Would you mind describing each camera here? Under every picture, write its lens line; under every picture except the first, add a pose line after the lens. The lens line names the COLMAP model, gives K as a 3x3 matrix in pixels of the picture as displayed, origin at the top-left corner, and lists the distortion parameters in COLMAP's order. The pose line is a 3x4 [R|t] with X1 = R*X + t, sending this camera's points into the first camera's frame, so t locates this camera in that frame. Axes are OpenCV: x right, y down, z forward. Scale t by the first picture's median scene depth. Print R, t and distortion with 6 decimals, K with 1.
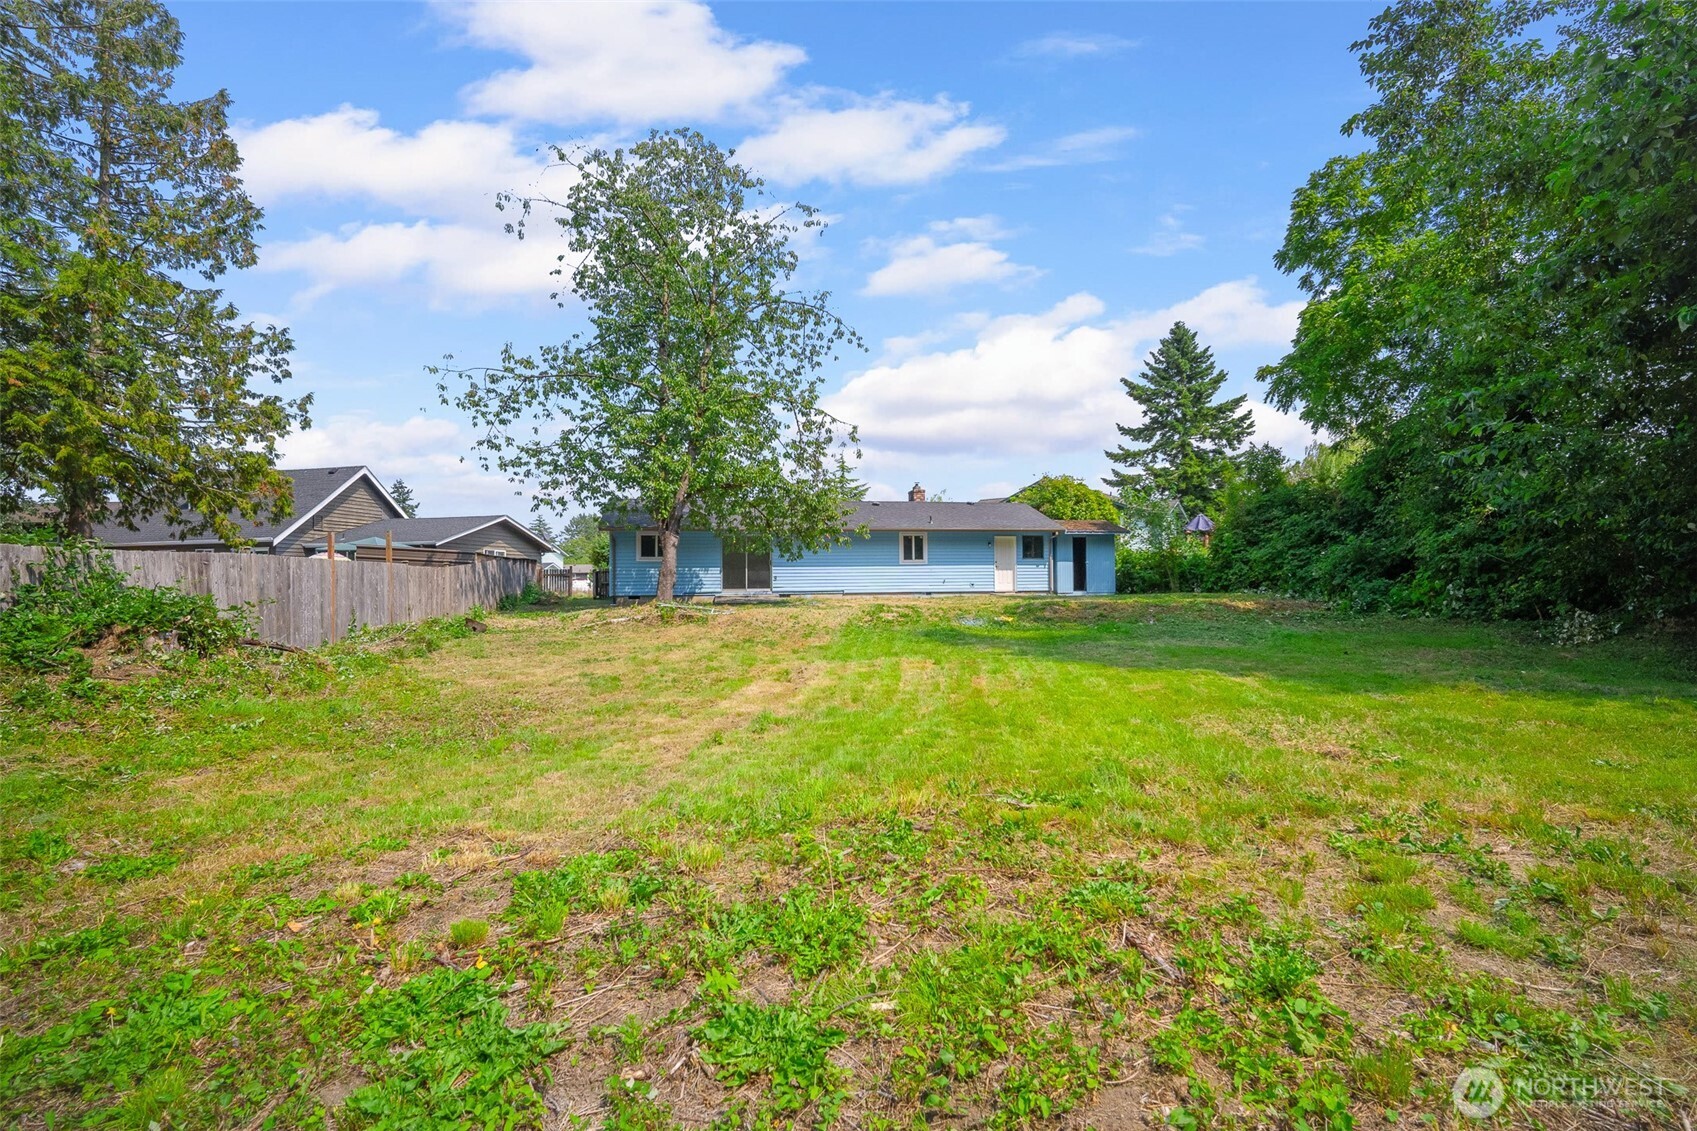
lens RADIAL K [[770.1, 0, 850.2], [0, 770.1, 575.2], [0, 0, 1]] dist [-0.000643, 0.000251]
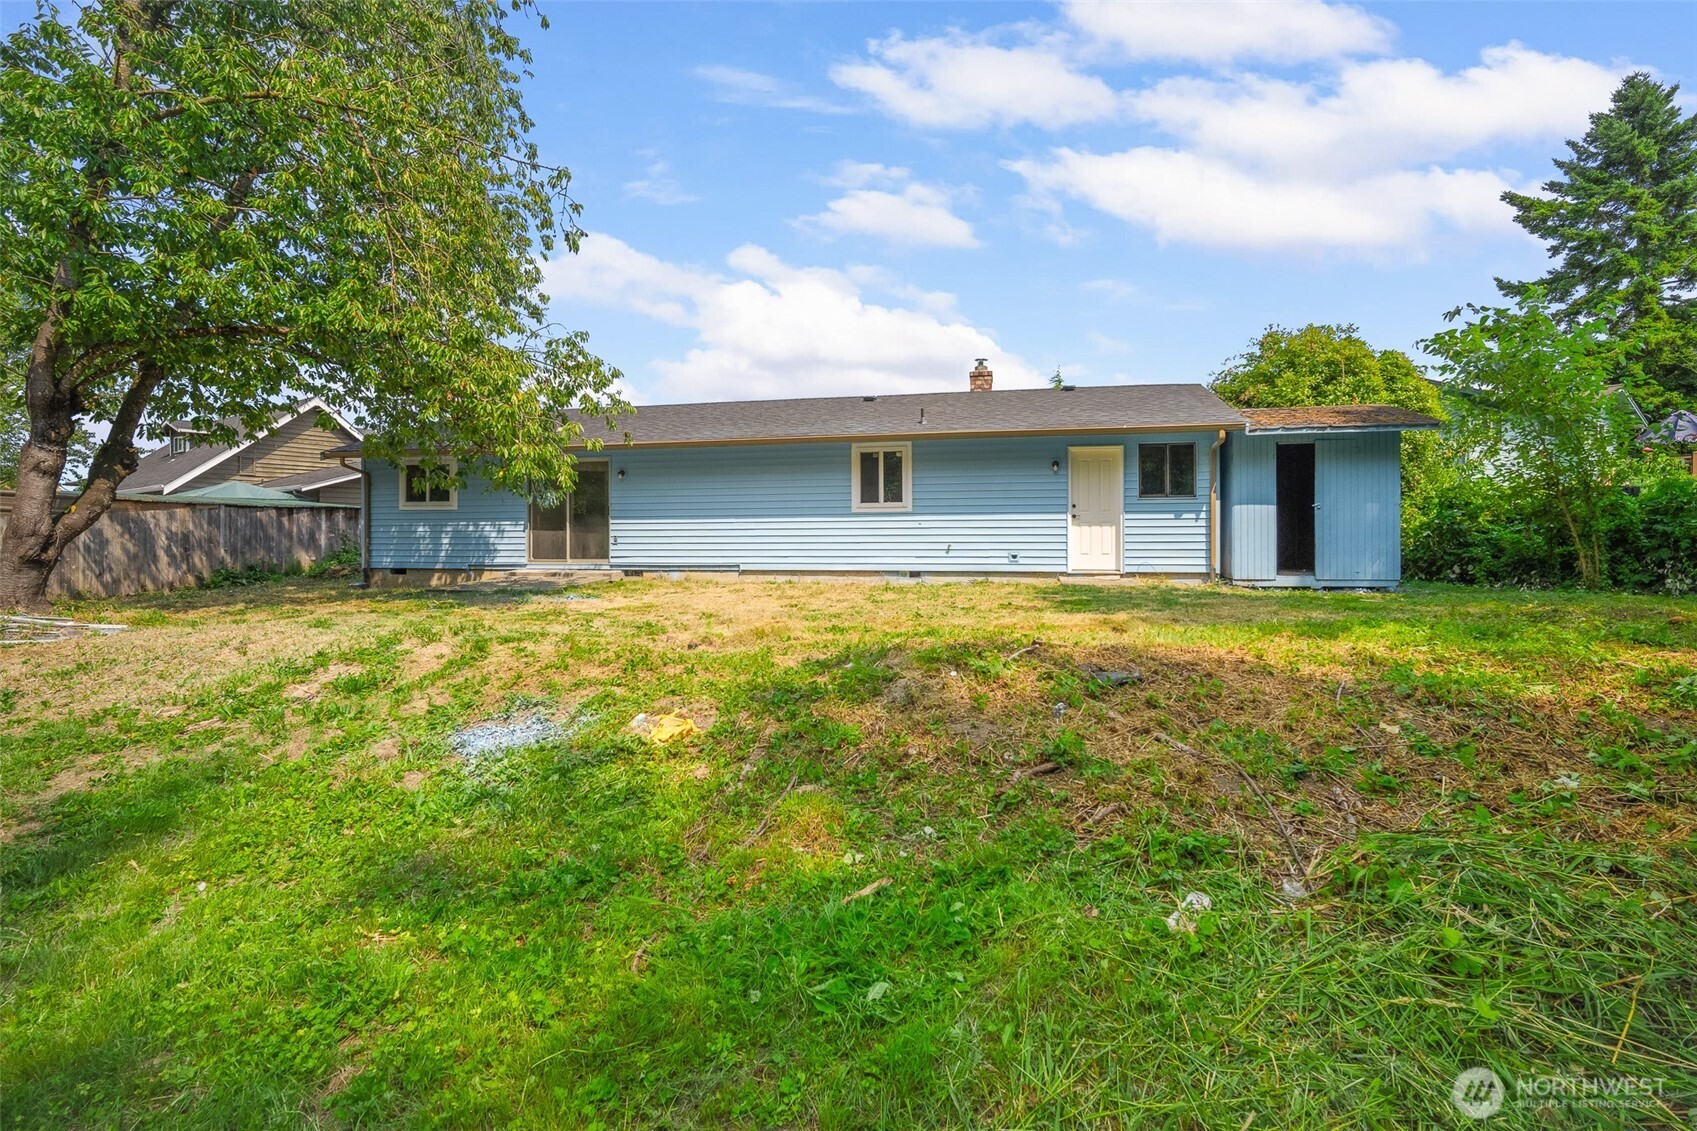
lens RADIAL K [[778.7, 0, 849.8], [0, 778.7, 545.8], [0, 0, 1]] dist [-0.000084, 0.000810]
pose [[0.927473, 0.008729, -0.373788, 0.234290], [-0.001147, 0.999789, 0.020501, -0.003209], [0.373888, -0.018586, 0.927288, 0.530291]]
